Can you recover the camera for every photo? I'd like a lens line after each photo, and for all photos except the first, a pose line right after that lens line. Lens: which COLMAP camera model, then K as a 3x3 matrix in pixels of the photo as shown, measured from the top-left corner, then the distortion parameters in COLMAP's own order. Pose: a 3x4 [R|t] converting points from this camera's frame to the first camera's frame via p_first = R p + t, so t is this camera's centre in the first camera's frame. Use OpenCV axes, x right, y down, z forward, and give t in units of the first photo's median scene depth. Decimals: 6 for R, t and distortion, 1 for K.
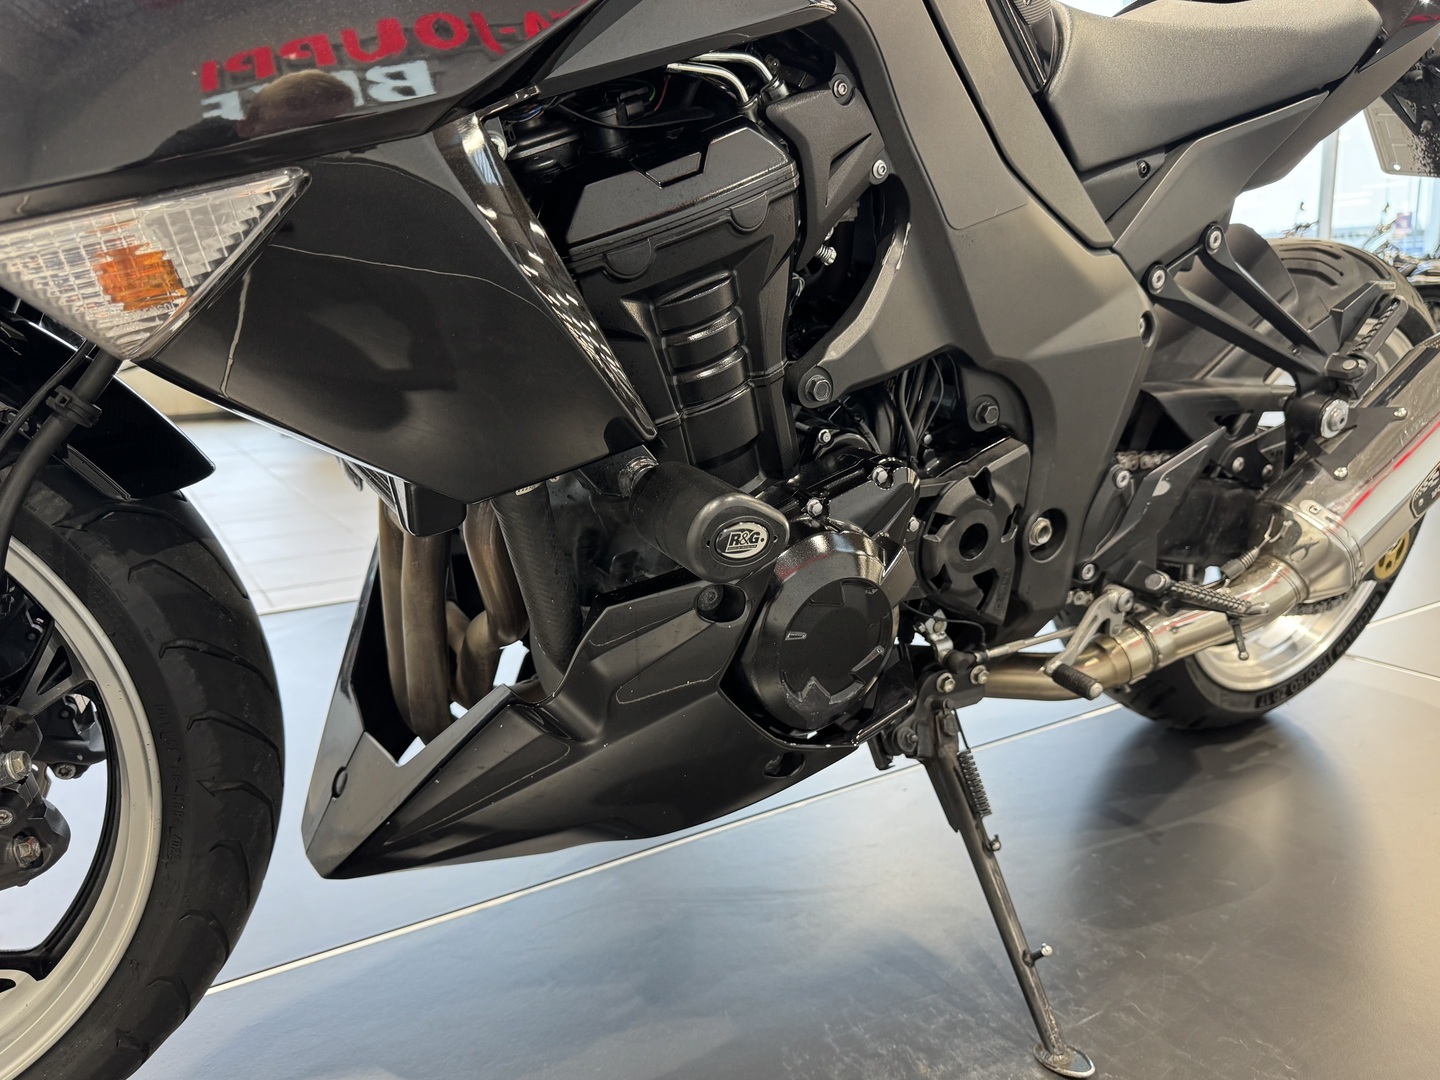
lens RADIAL K [[1112.2, 0, 713.3], [0, 1112.2, 537.4], [0, 0, 1]] dist [0.004533, -0.050021]
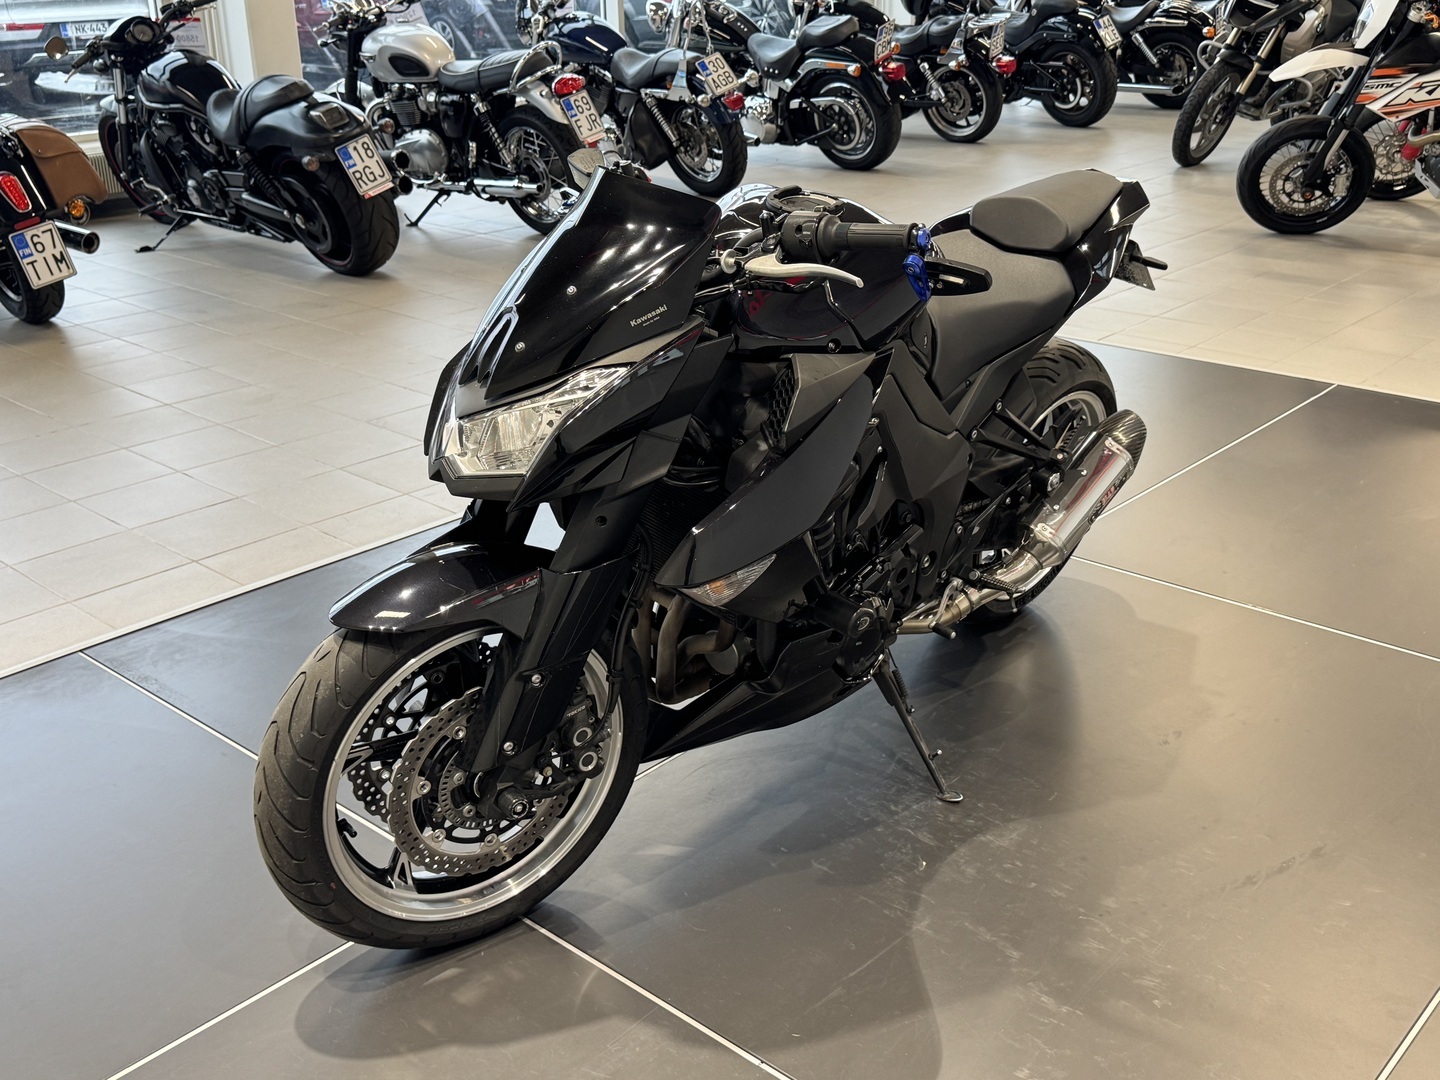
lens RADIAL K [[1520.7, 0, 724.0], [0, 1520.7, 540.2], [0, 0, 1]] dist [0.001846, 0.010079]
pose [[0.957983, -0.091298, 0.271905, -0.780513], [0.045130, 0.984159, 0.171448, -0.512196], [-0.283251, -0.151973, 0.946928, -1.478066]]
